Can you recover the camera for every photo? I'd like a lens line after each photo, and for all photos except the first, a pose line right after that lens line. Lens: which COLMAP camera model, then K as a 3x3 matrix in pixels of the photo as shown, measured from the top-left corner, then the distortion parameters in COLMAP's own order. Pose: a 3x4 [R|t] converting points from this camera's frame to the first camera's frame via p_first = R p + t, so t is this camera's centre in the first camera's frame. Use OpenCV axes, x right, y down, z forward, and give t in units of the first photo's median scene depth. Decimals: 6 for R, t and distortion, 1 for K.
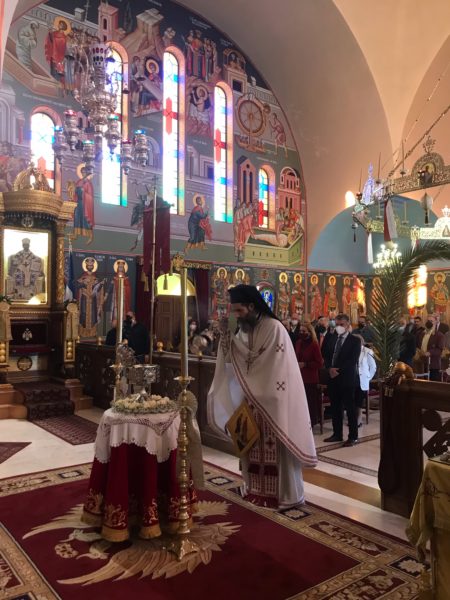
lens RADIAL K [[494.4, 0, 225.7], [0, 494.4, 299.4], [0, 0, 1]] dist [-0.014796, 0.024850]
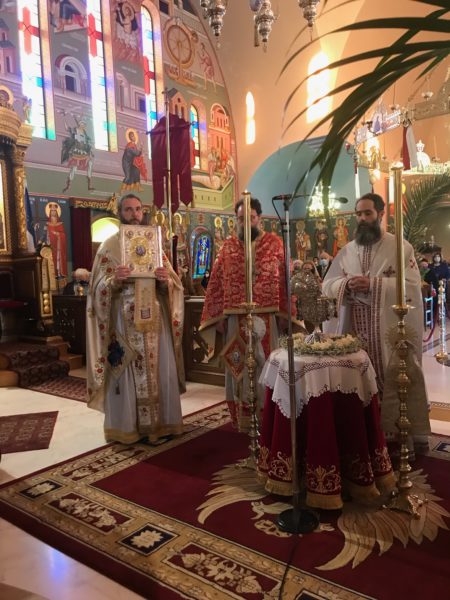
lens RADIAL K [[494.4, 0, 224.2], [0, 494.4, 300.7], [0, 0, 1]] dist [-0.014796, 0.024850]
pose [[0.969777, -0.054742, 0.237774, -0.124267], [0.031202, 0.994329, 0.101663, 0.012618], [-0.241991, -0.091171, 0.965986, 0.061189]]
